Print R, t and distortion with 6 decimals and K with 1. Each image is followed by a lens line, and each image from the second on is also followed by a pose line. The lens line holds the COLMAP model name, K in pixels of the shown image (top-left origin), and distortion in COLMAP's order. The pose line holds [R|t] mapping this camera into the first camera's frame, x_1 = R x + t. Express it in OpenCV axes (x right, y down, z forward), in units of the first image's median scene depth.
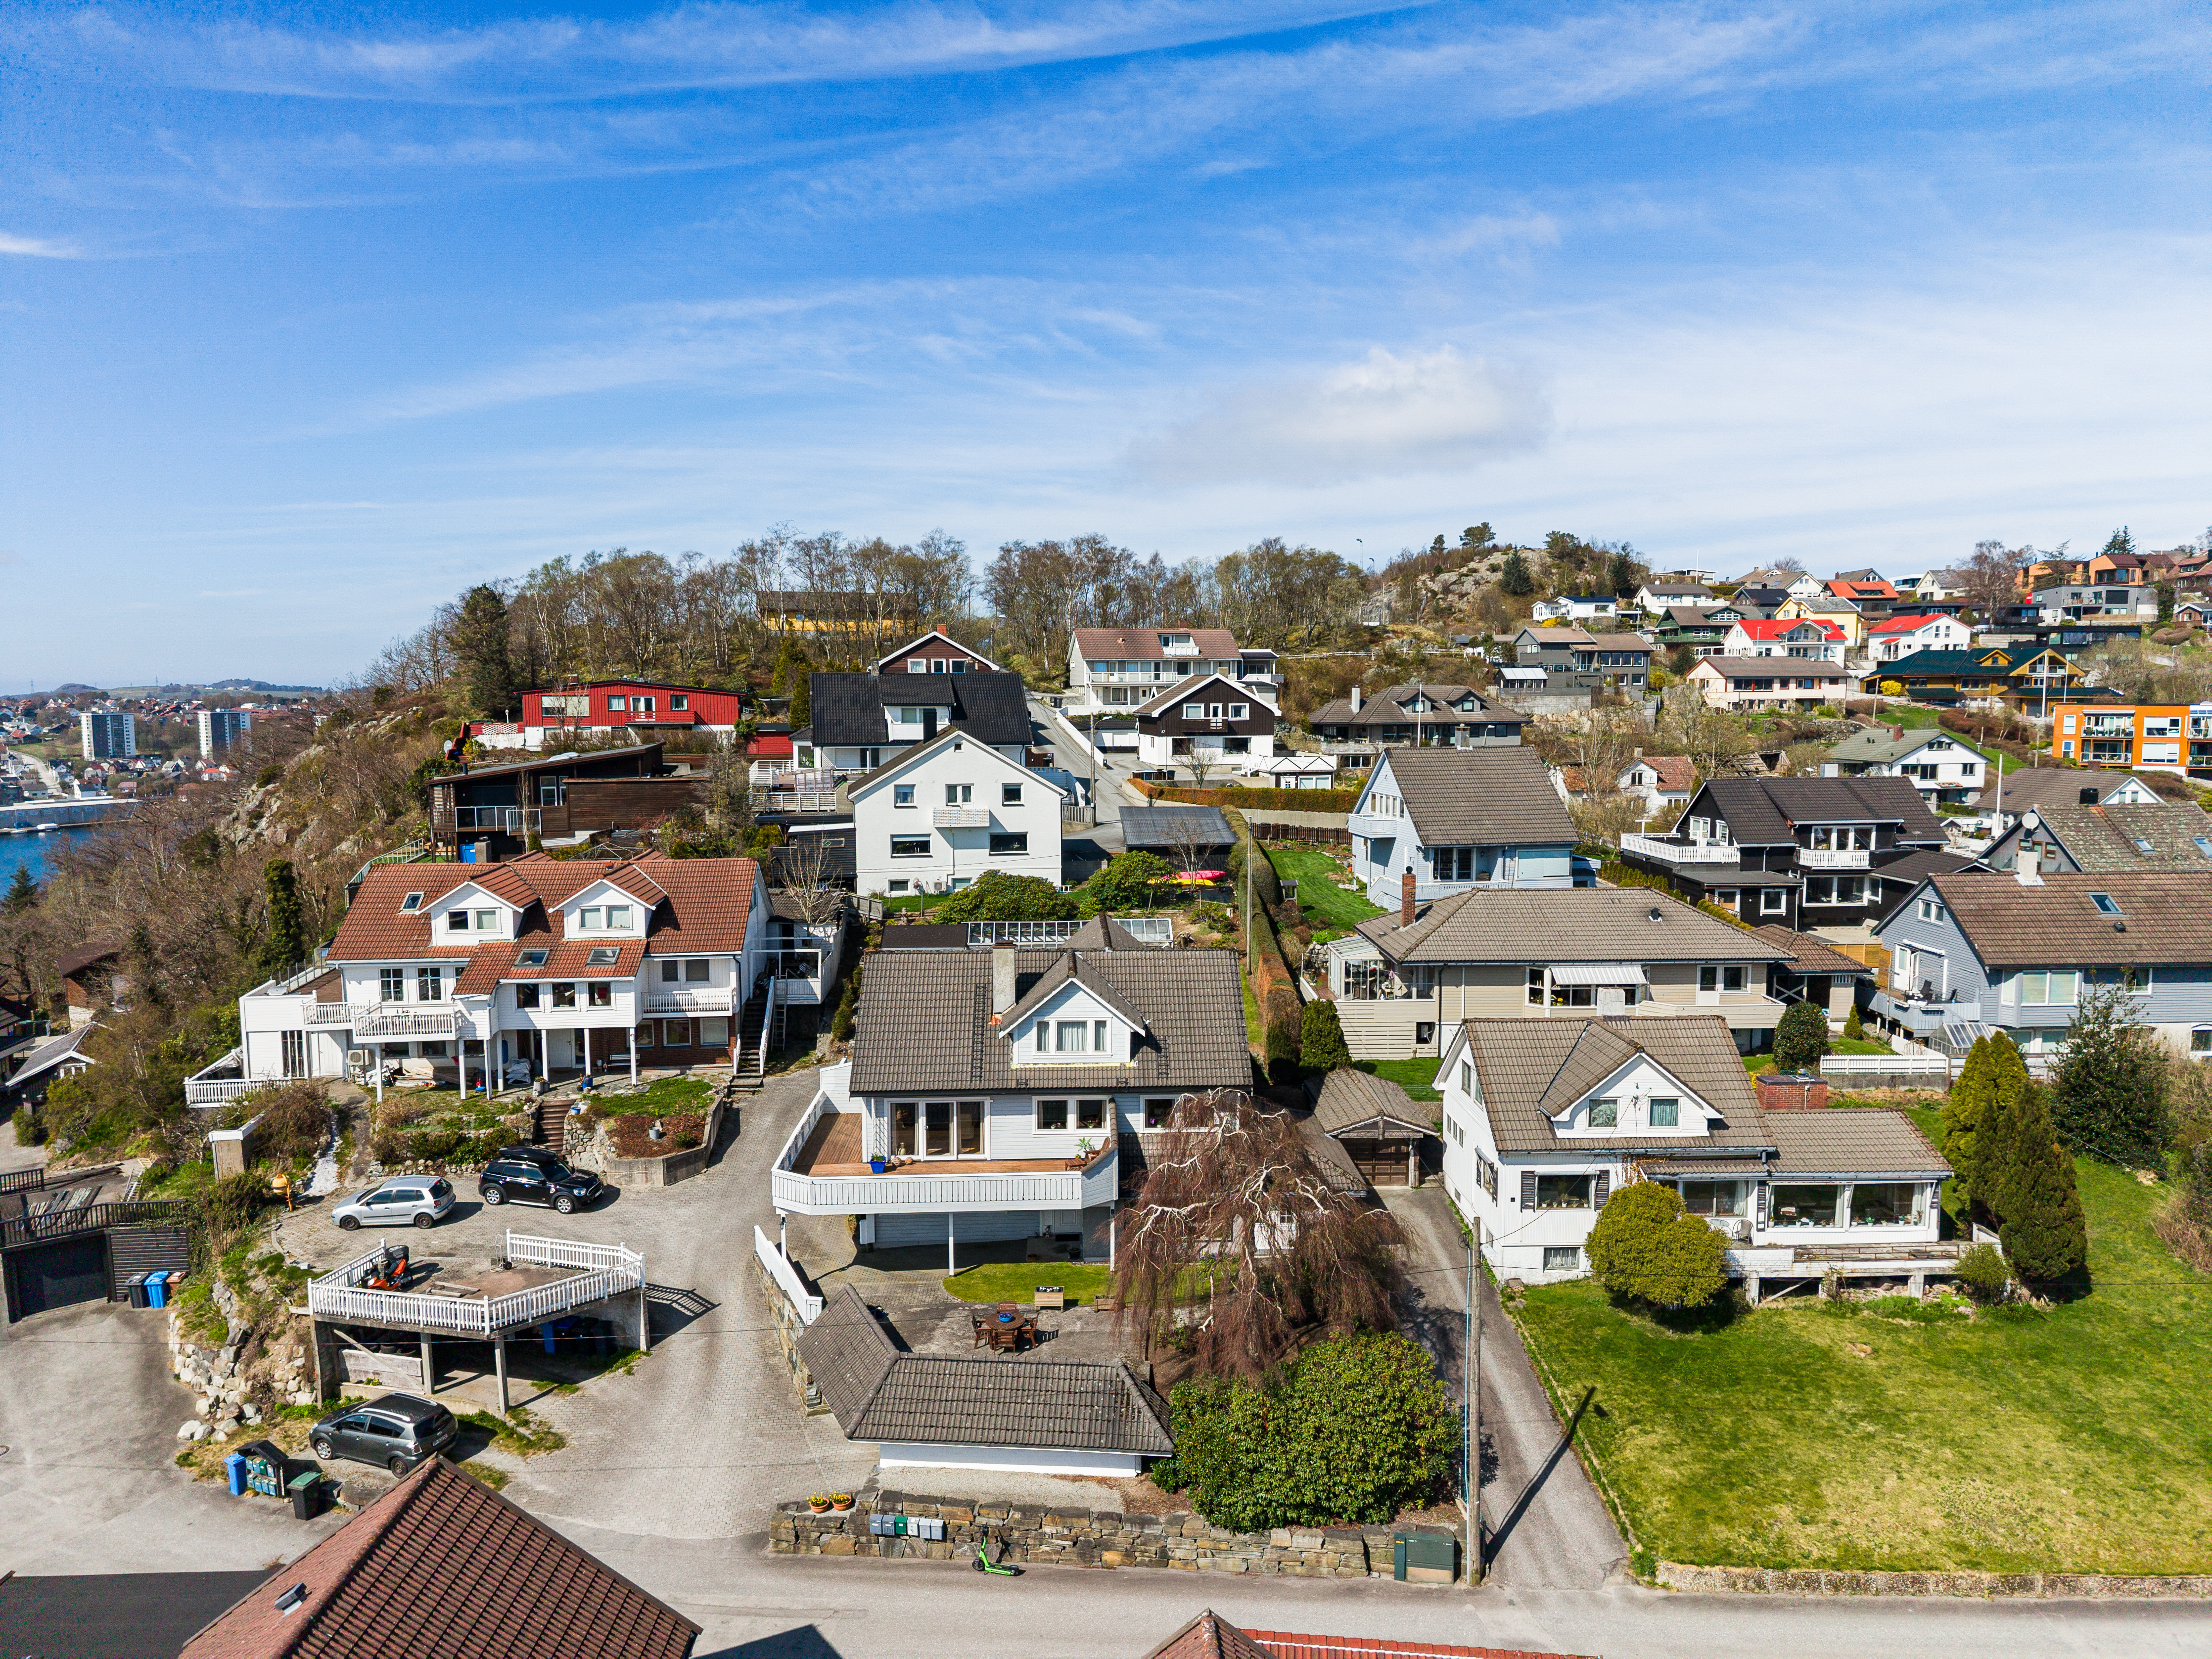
lens RADIAL K [[1473.4, 0, 1148.3], [0, 1473.4, 761.4], [0, 0, 1]] dist [0.071406, -0.082564]
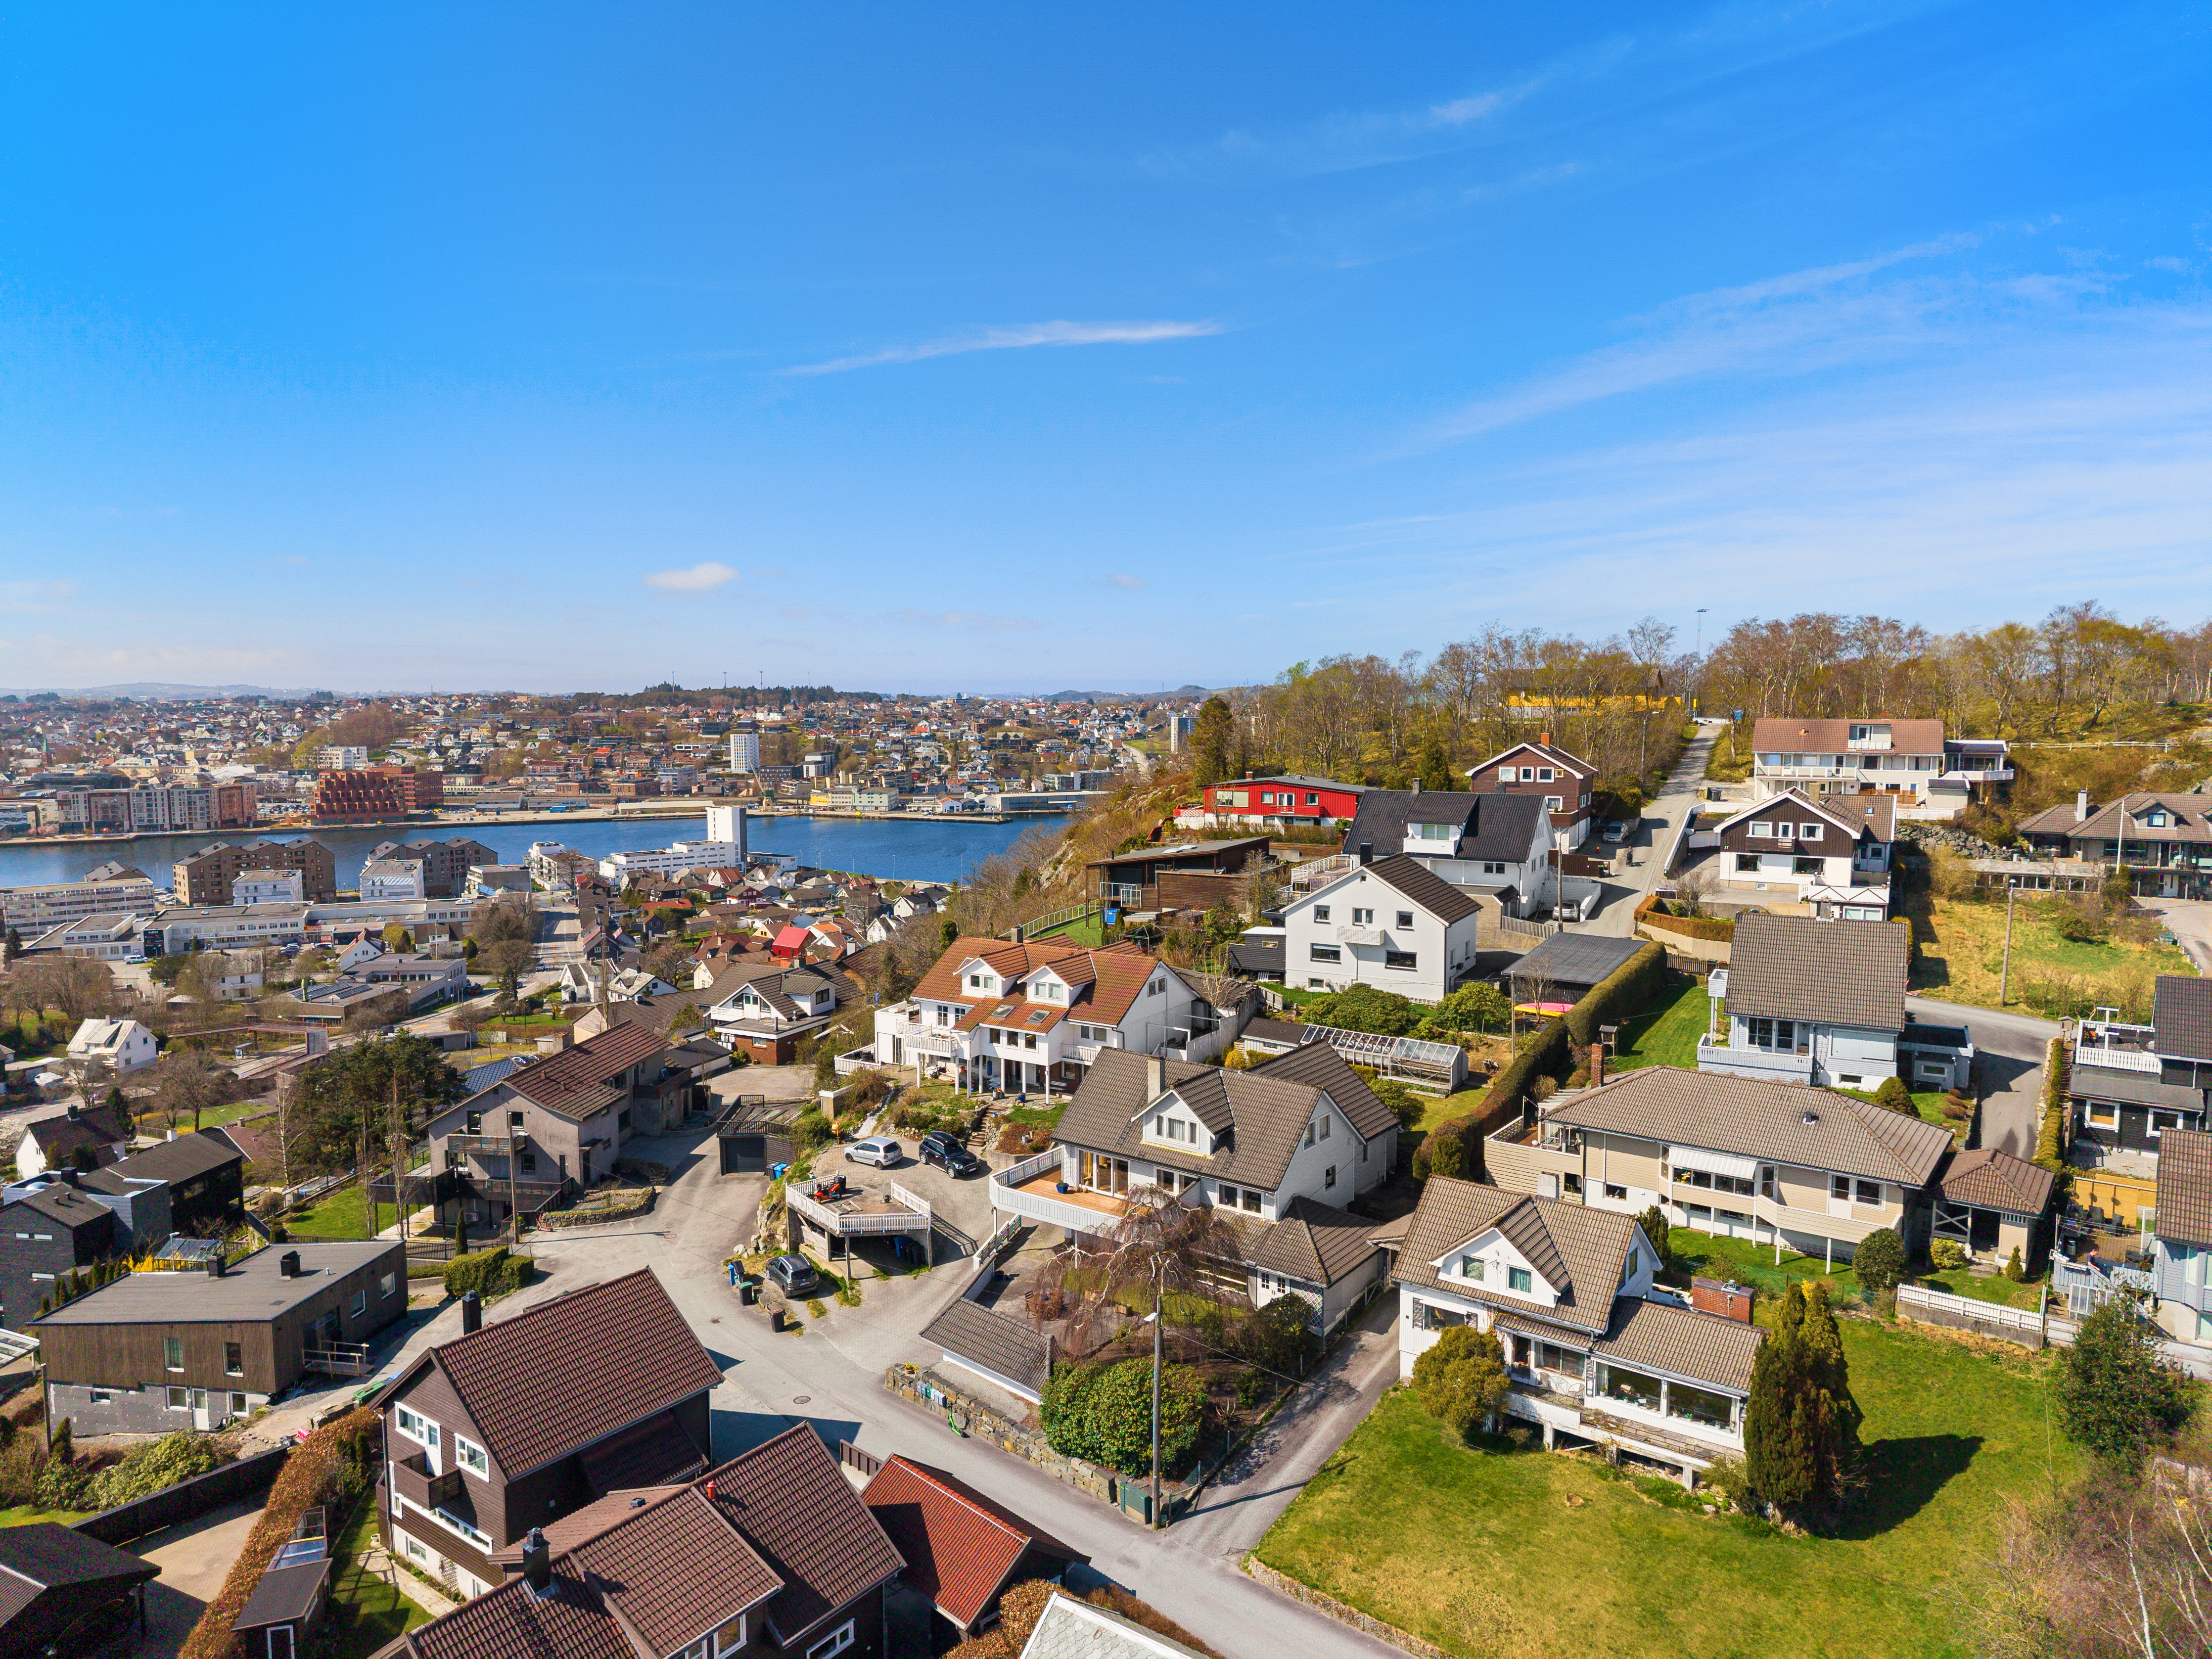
lens RADIAL K [[1473.4, 0, 1148.3], [0, 1473.4, 761.4], [0, 0, 1]] dist [0.071406, -0.082564]
pose [[0.794571, 0.037382, -0.606019, 0.651153], [-0.038220, 0.999203, 0.011524, -0.157858], [0.605967, 0.014006, 0.795366, -0.151528]]
